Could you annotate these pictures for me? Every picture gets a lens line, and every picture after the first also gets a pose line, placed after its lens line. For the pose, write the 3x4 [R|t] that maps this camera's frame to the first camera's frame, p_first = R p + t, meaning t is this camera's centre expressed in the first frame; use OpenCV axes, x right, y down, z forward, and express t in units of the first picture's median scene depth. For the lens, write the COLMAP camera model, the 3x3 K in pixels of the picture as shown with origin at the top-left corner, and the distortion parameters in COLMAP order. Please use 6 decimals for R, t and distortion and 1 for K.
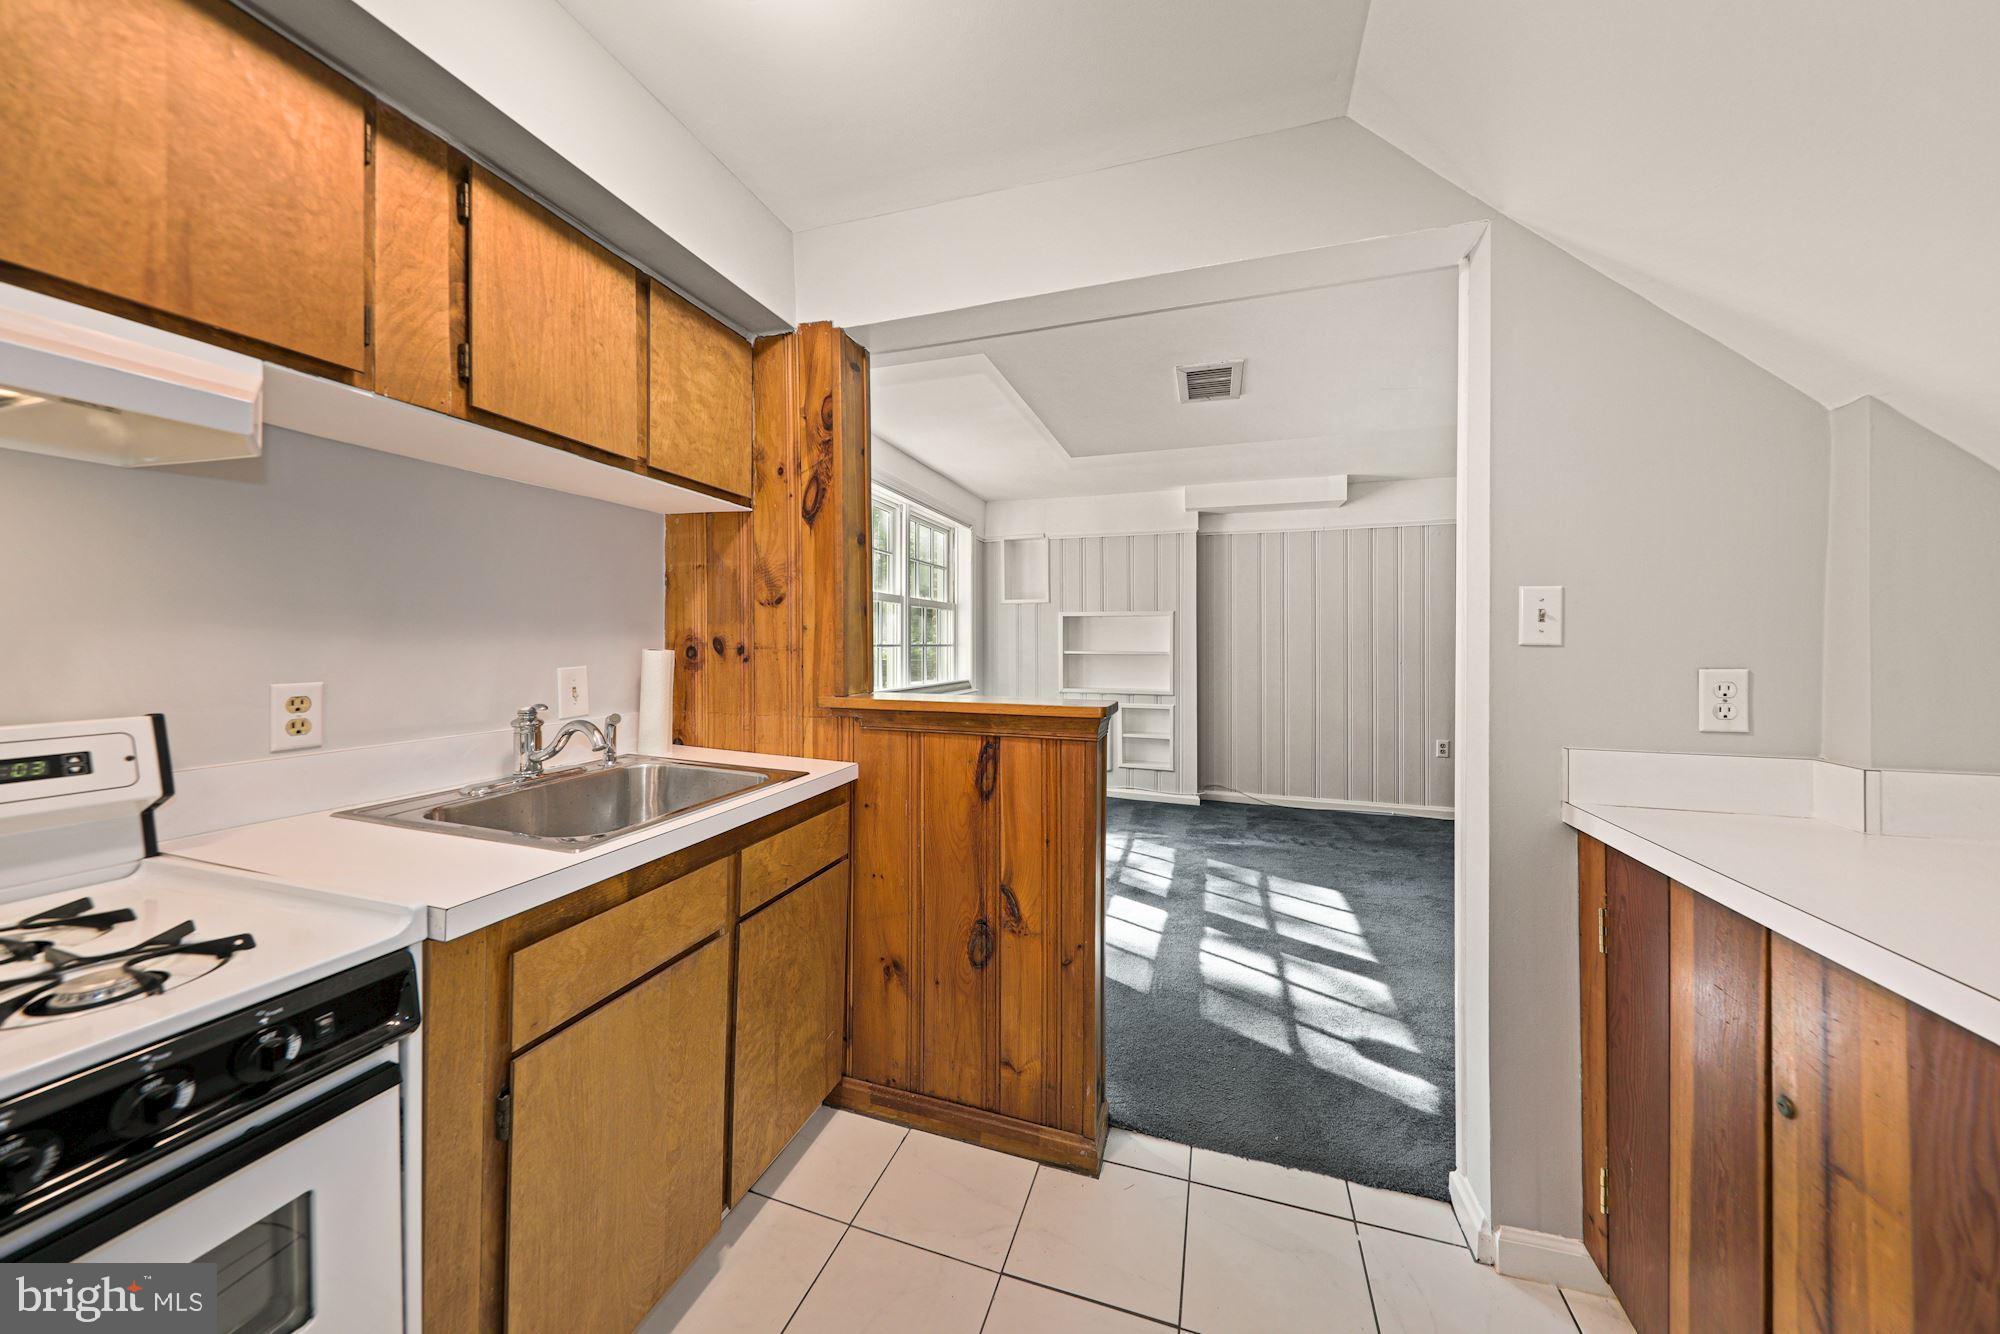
lens RADIAL K [[718.6, 0, 995.6], [0, 718.6, 637.0], [0, 0, 1]] dist [0.000379, -0.002423]
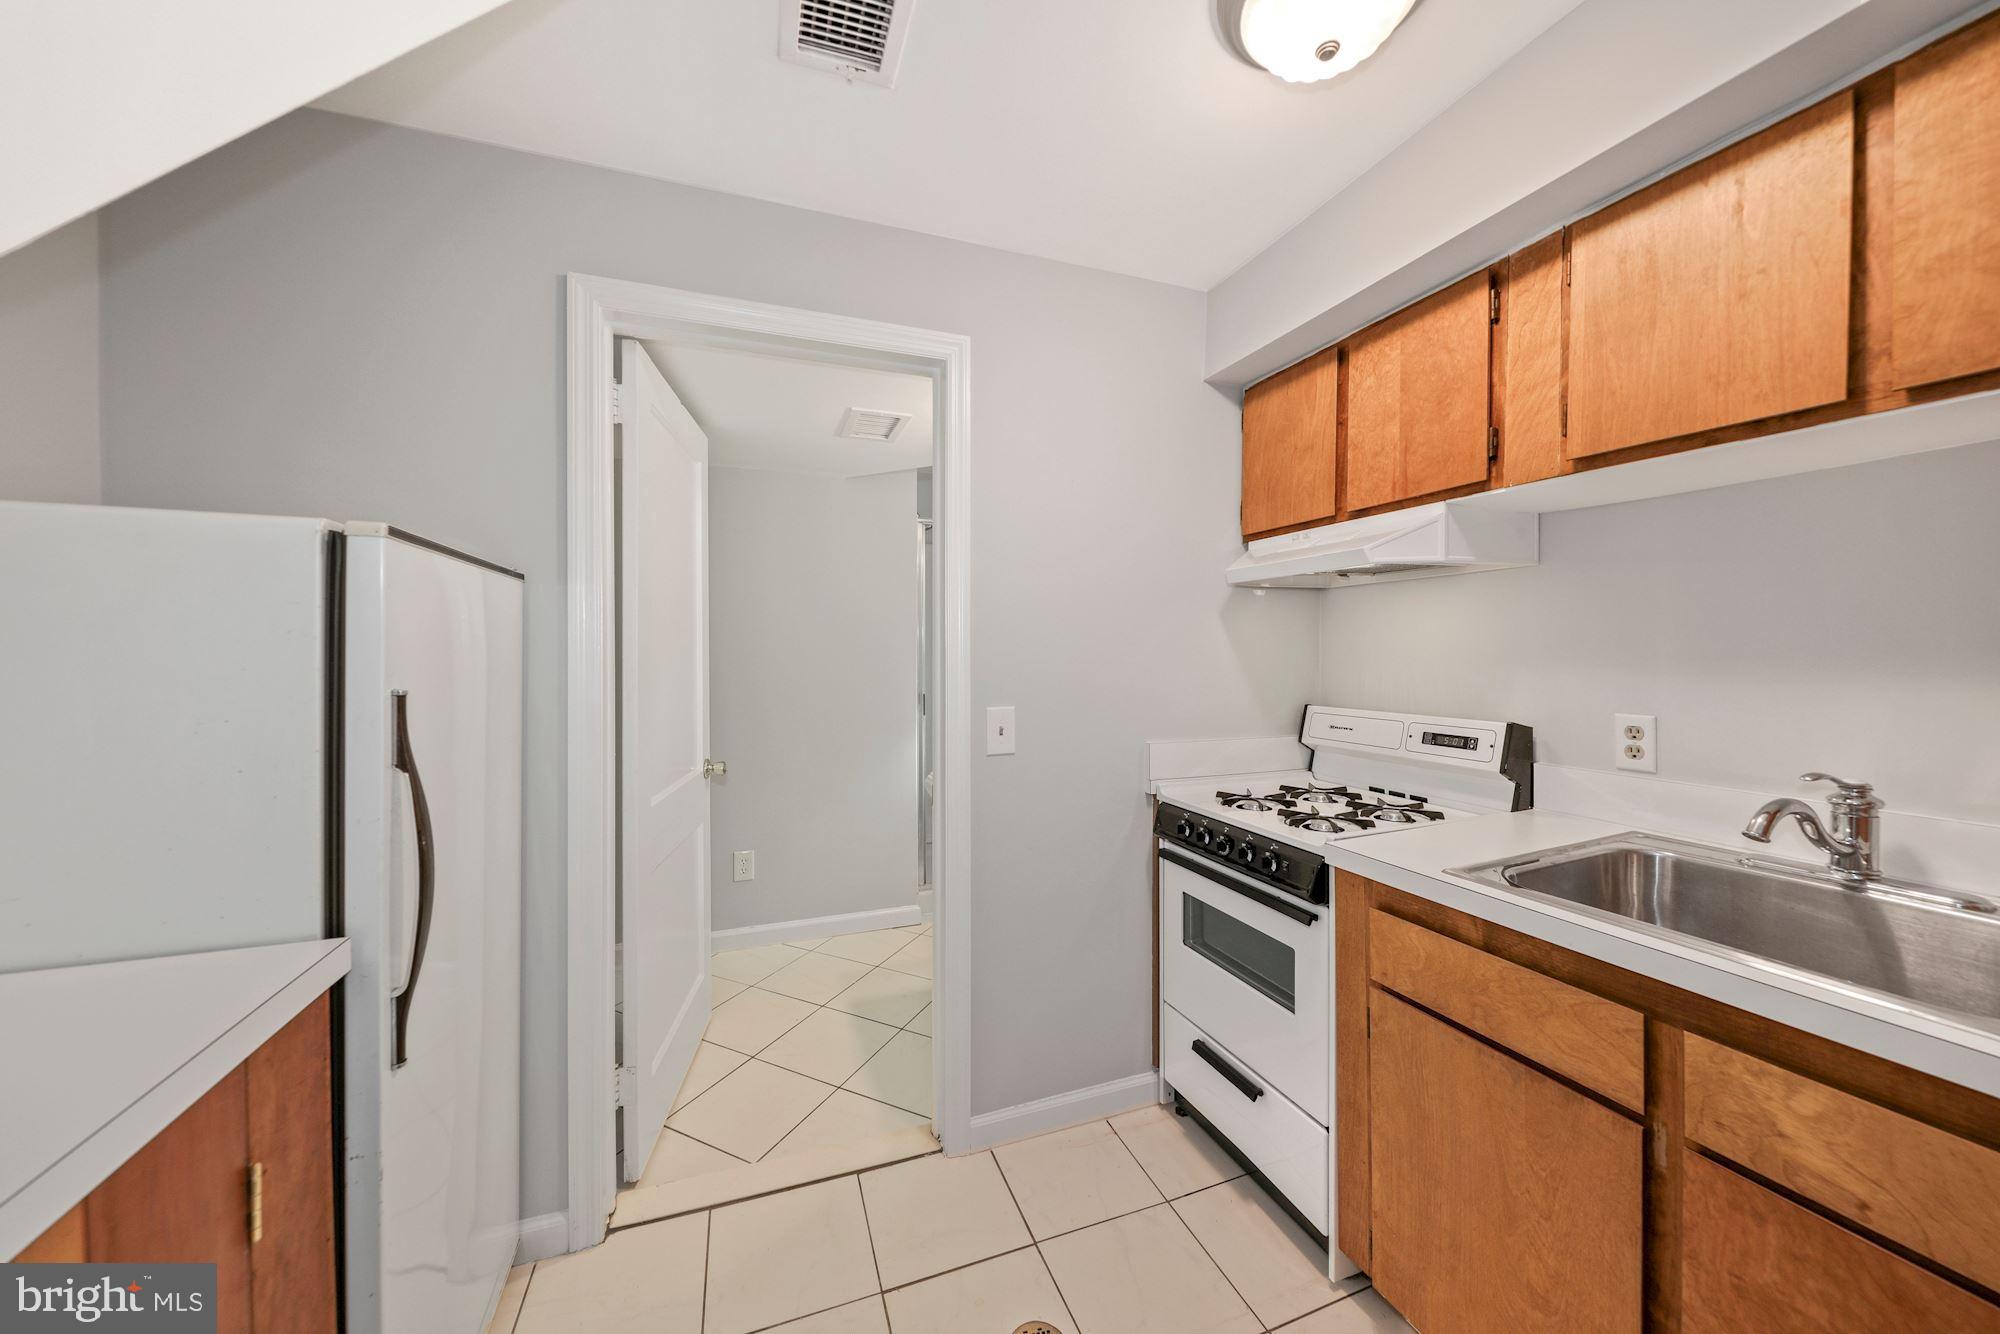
lens RADIAL K [[691.3, 0, 1000.0], [0, 691.3, 667.0], [0, 0, 1]] dist [-0.000154, 0.000003]
pose [[-0.794576, 0.006337, -0.607132, 0.560650], [-0.000341, 0.999941, 0.010884, -0.026991], [0.607165, 0.008855, -0.794526, 1.304207]]
